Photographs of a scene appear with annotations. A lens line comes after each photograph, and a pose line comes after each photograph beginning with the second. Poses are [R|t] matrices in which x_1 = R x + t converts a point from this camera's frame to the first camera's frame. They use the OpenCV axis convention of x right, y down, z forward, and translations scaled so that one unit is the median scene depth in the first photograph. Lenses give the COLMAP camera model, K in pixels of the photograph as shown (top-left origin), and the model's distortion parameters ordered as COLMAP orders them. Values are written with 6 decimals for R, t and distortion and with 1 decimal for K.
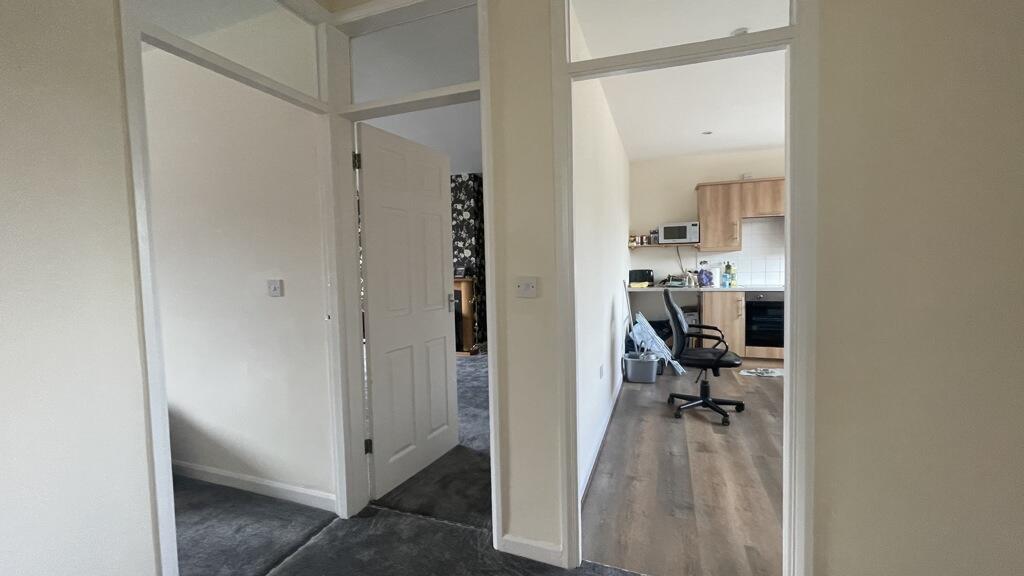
lens RADIAL K [[412.8, 0, 507.1], [0, 412.8, 281.3], [0, 0, 1]] dist [-0.003756, 0.001672]
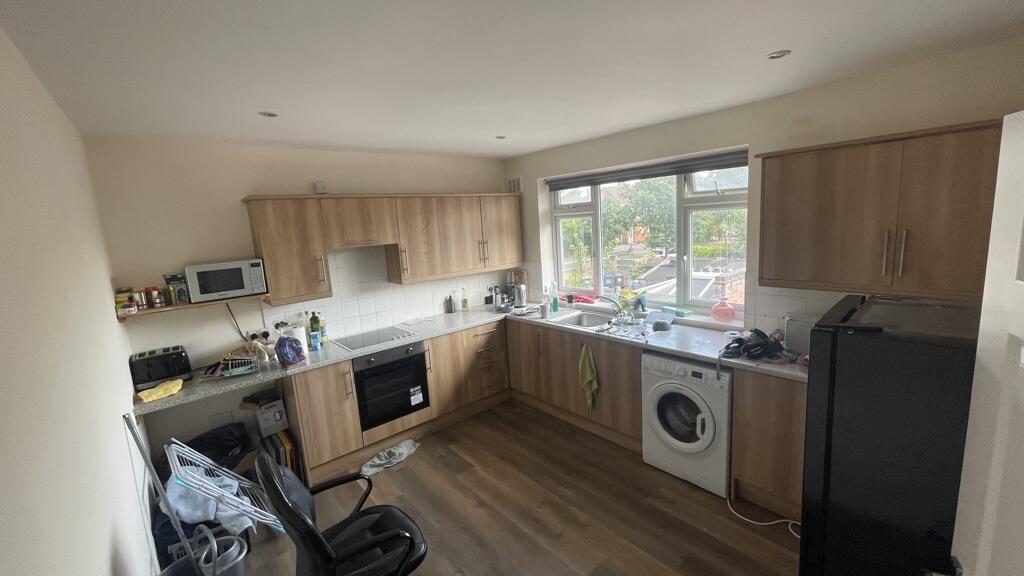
lens RADIAL K [[412.8, 0, 506.2], [0, 412.8, 280.8], [0, 0, 1]] dist [-0.003756, 0.001672]
pose [[0.490076, -0.142020, 0.860032, 0.123344], [0.102727, 0.989173, 0.104808, -0.149850], [-0.865605, 0.036985, 0.499359, 0.415633]]
